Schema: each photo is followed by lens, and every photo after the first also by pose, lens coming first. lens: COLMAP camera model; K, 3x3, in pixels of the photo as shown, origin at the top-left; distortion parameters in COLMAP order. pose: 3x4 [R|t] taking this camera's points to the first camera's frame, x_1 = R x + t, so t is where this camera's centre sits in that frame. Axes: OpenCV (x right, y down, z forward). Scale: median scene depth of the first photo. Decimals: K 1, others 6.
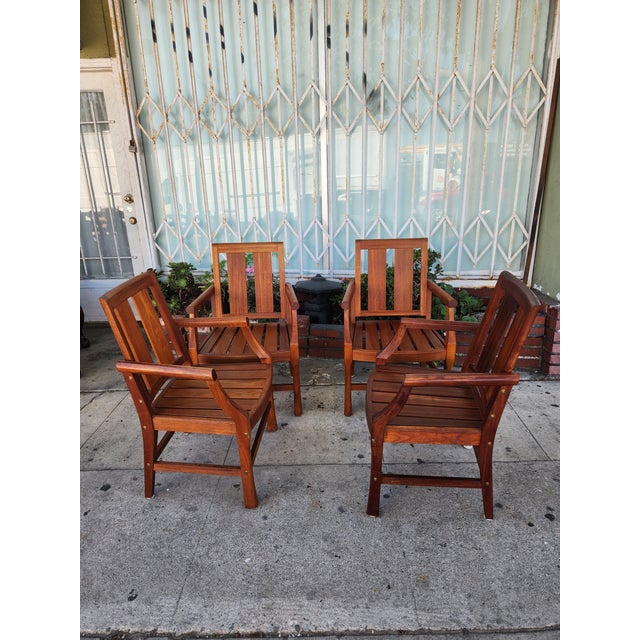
lens RADIAL K [[434.1, 0, 317.3], [0, 434.1, 325.1], [0, 0, 1]] dist [0.062430, -0.049366]
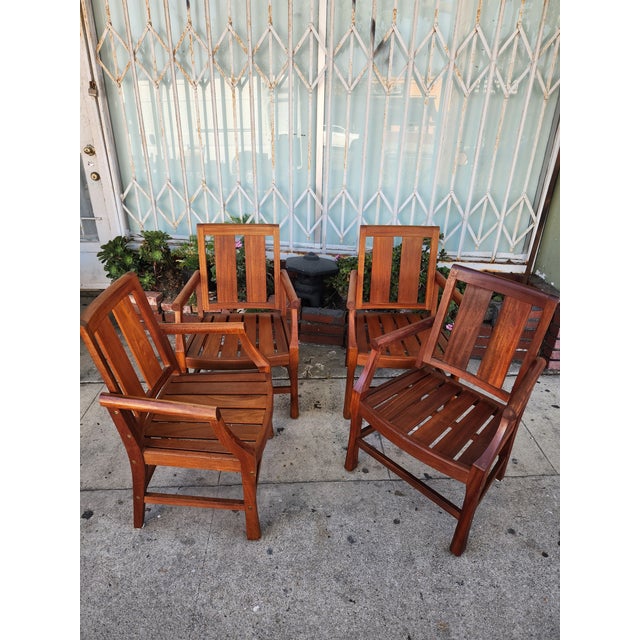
lens RADIAL K [[434.1, 0, 318.2], [0, 434.1, 320.1], [0, 0, 1]] dist [0.062430, -0.049366]
pose [[0.996295, 0.015995, 0.084506, -0.066260], [-0.027055, 0.990960, 0.131399, -0.109302], [-0.081640, -0.133199, 0.987721, 0.087929]]
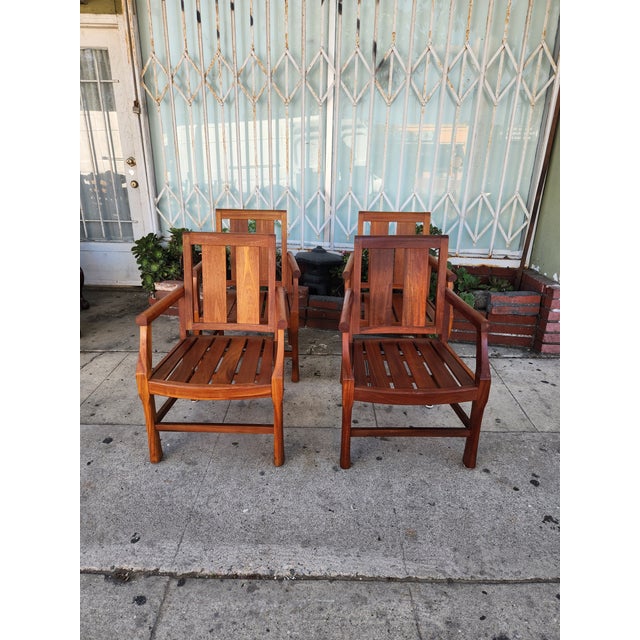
lens RADIAL K [[434.1, 0, 314.0], [0, 434.1, 322.7], [0, 0, 1]] dist [0.062430, -0.049366]
pose [[0.999099, 0.041353, 0.009546, -0.013471], [-0.041725, 0.998211, 0.042829, 0.020201], [-0.007758, -0.043188, 0.999037, -0.014716]]
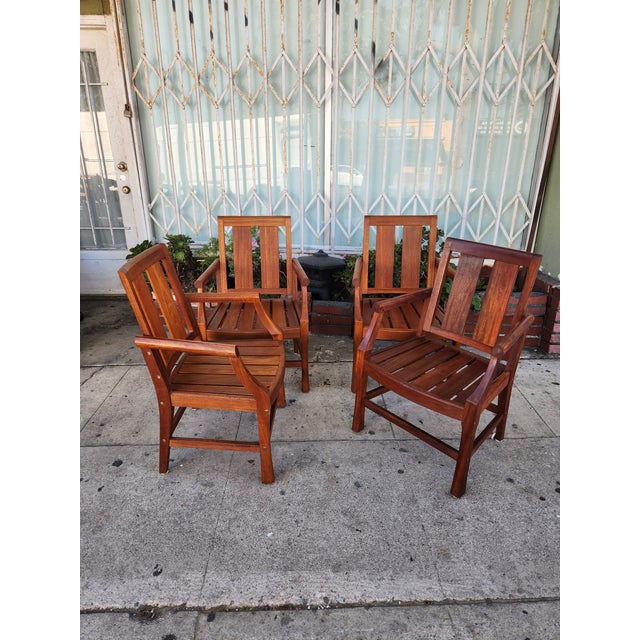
lens RADIAL K [[434.1, 0, 314.3], [0, 434.1, 320.6], [0, 0, 1]] dist [0.062430, -0.049366]
pose [[0.998959, 0.012953, 0.043741, -0.061022], [-0.014931, 0.998866, 0.045219, -0.001529], [-0.043106, -0.045825, 0.998019, 0.007779]]
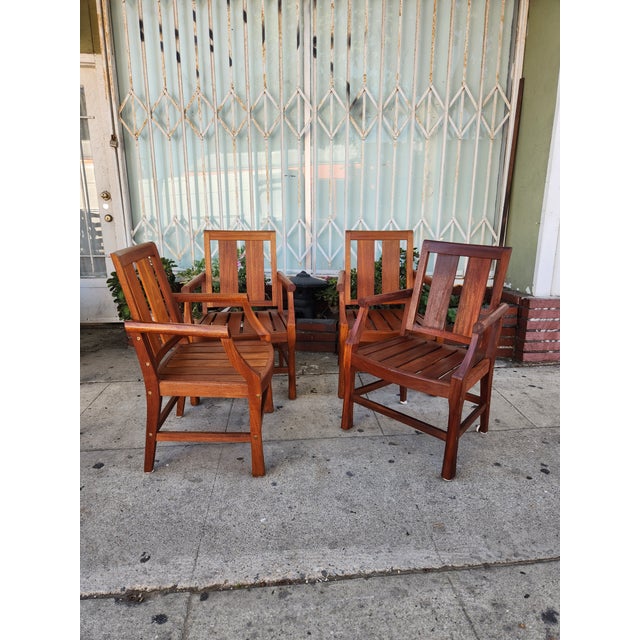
lens RADIAL K [[434.1, 0, 323.1], [0, 434.1, 327.5], [0, 0, 1]] dist [0.062430, -0.049366]
pose [[0.993202, 0.002295, 0.116381, -0.079895], [0.006036, 0.997446, -0.071175, 0.101008], [-0.116247, 0.071394, 0.990651, -0.007754]]
